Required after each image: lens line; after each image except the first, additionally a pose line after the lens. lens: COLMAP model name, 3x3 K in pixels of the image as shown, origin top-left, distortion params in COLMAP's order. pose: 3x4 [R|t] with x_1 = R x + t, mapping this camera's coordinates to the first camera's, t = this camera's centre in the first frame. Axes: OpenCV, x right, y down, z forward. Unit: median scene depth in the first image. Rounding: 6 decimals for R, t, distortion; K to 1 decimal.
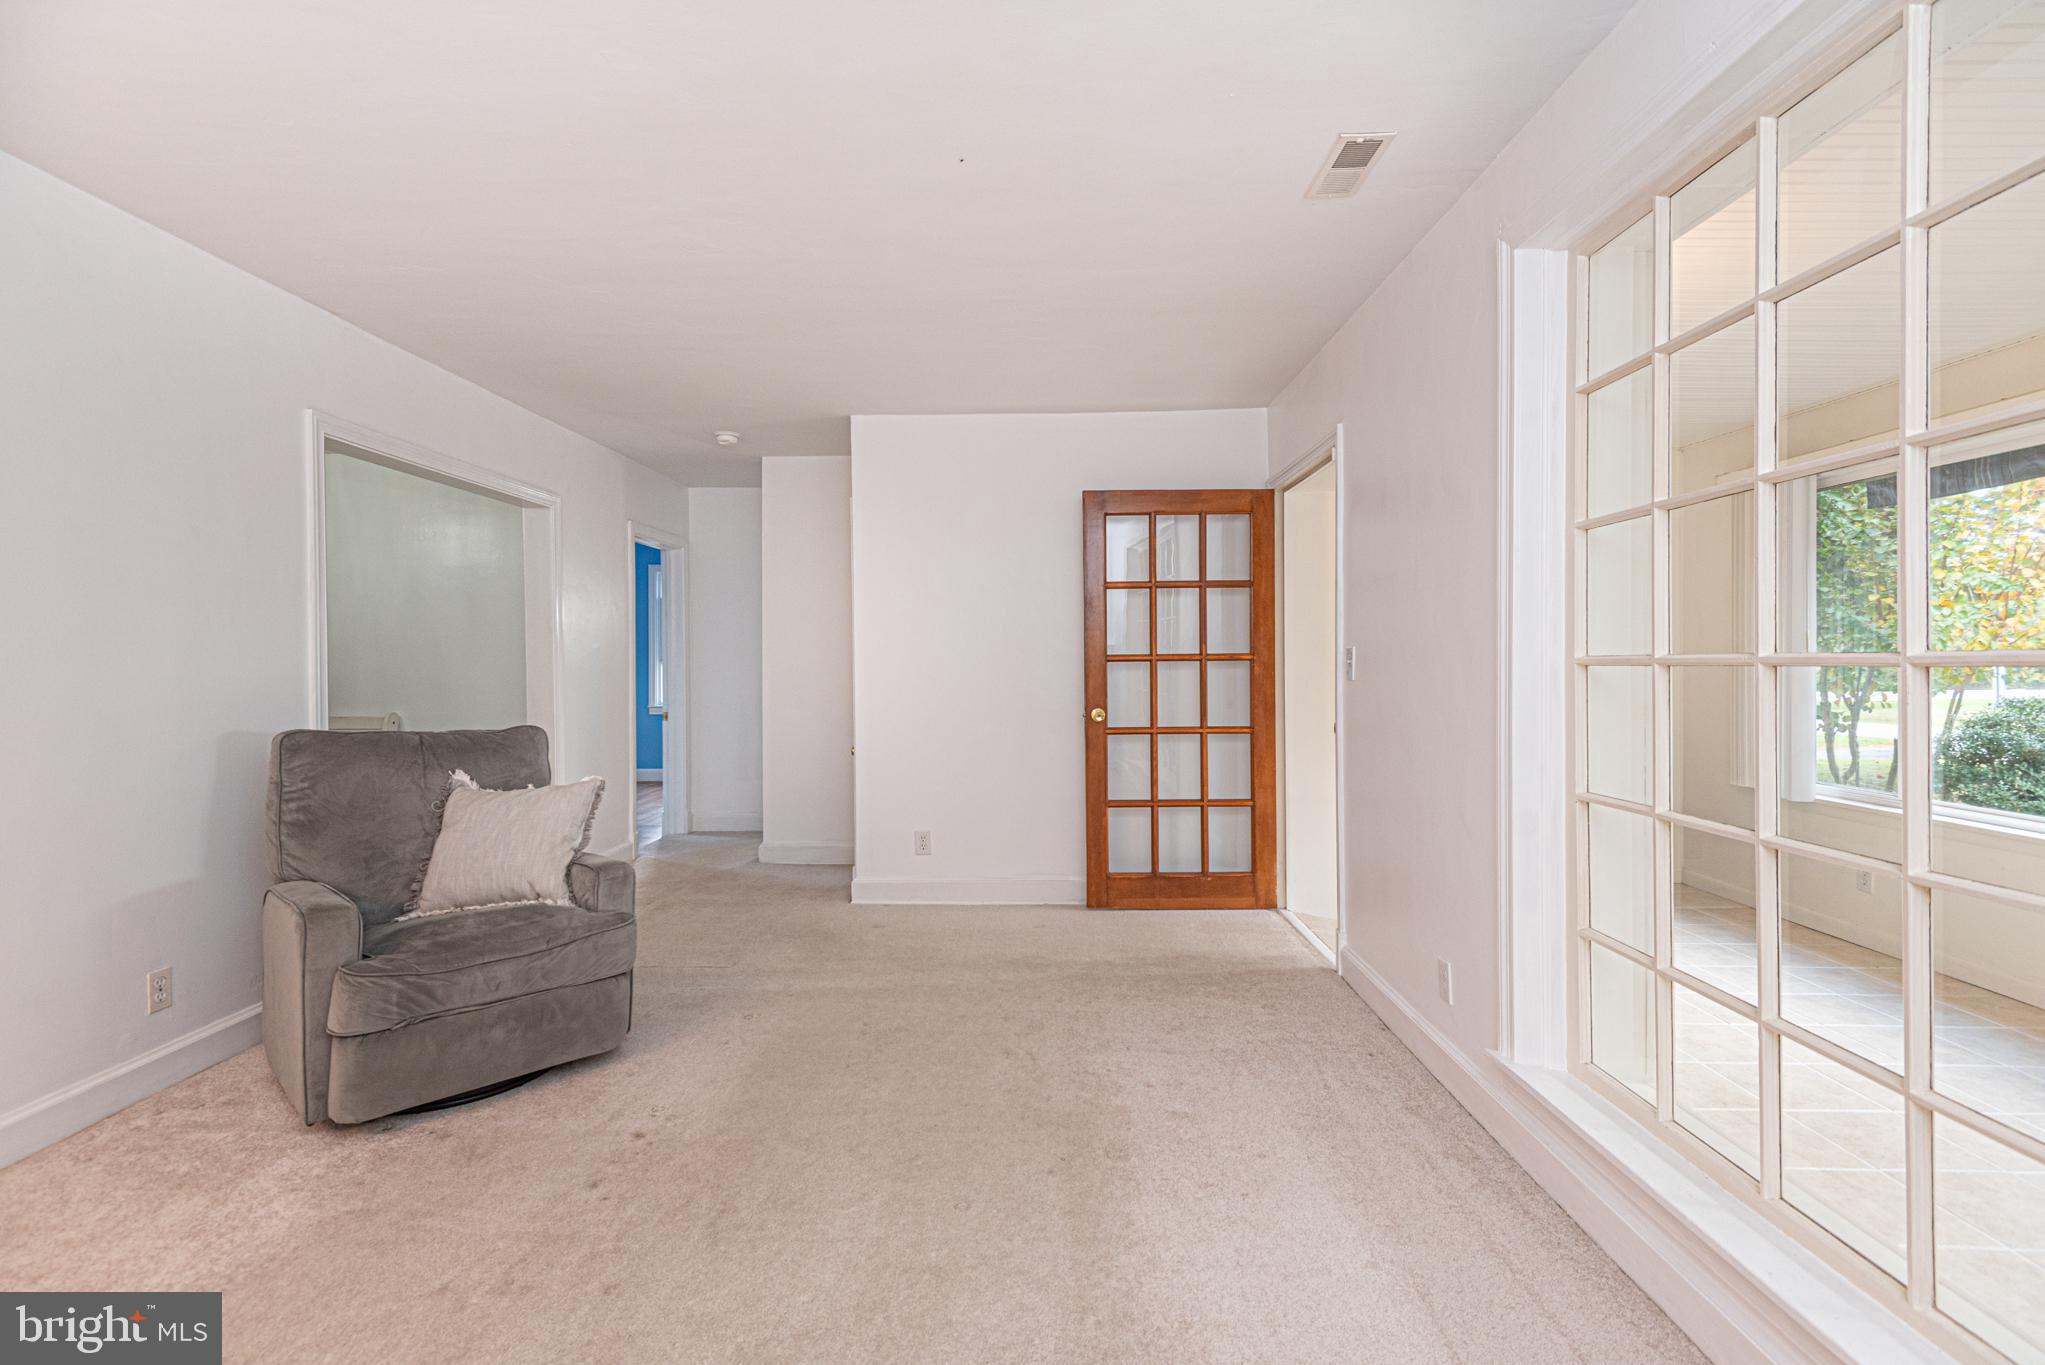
lens RADIAL K [[923.6, 0, 1021.9], [0, 923.6, 672.4], [0, 0, 1]] dist [0.043444, -0.025468]
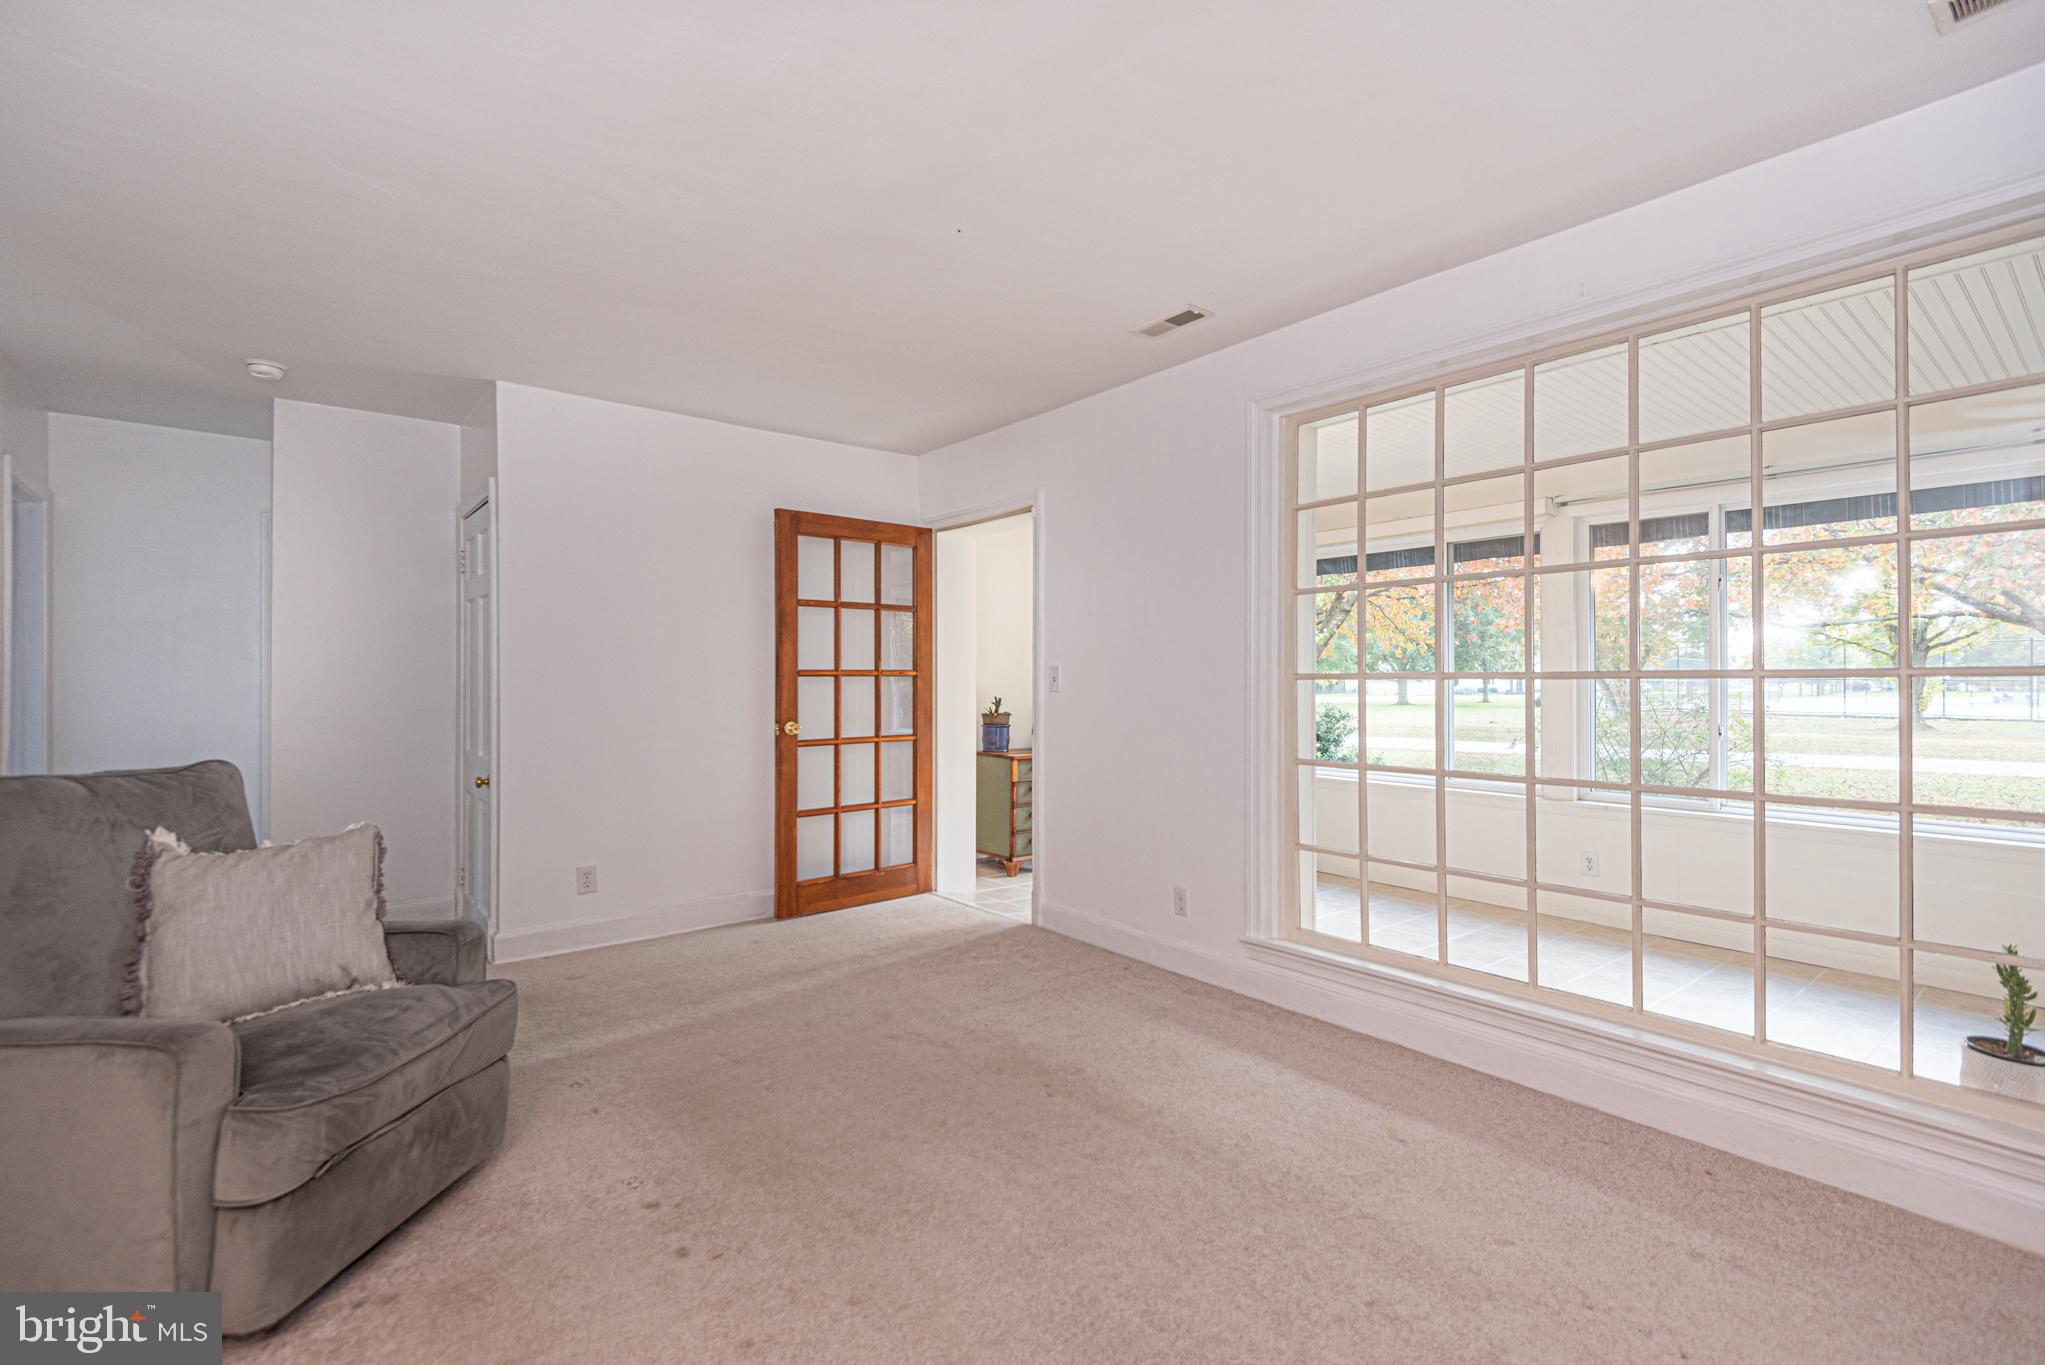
lens RADIAL K [[929.4, 0, 1019.0], [0, 929.4, 677.7], [0, 0, 1]] dist [0.048829, -0.025090]
pose [[0.758192, 0.005440, 0.652009, -0.400797], [0.004810, 0.999891, -0.013936, 0.005936], [-0.652014, 0.013702, 0.758084, 0.050182]]
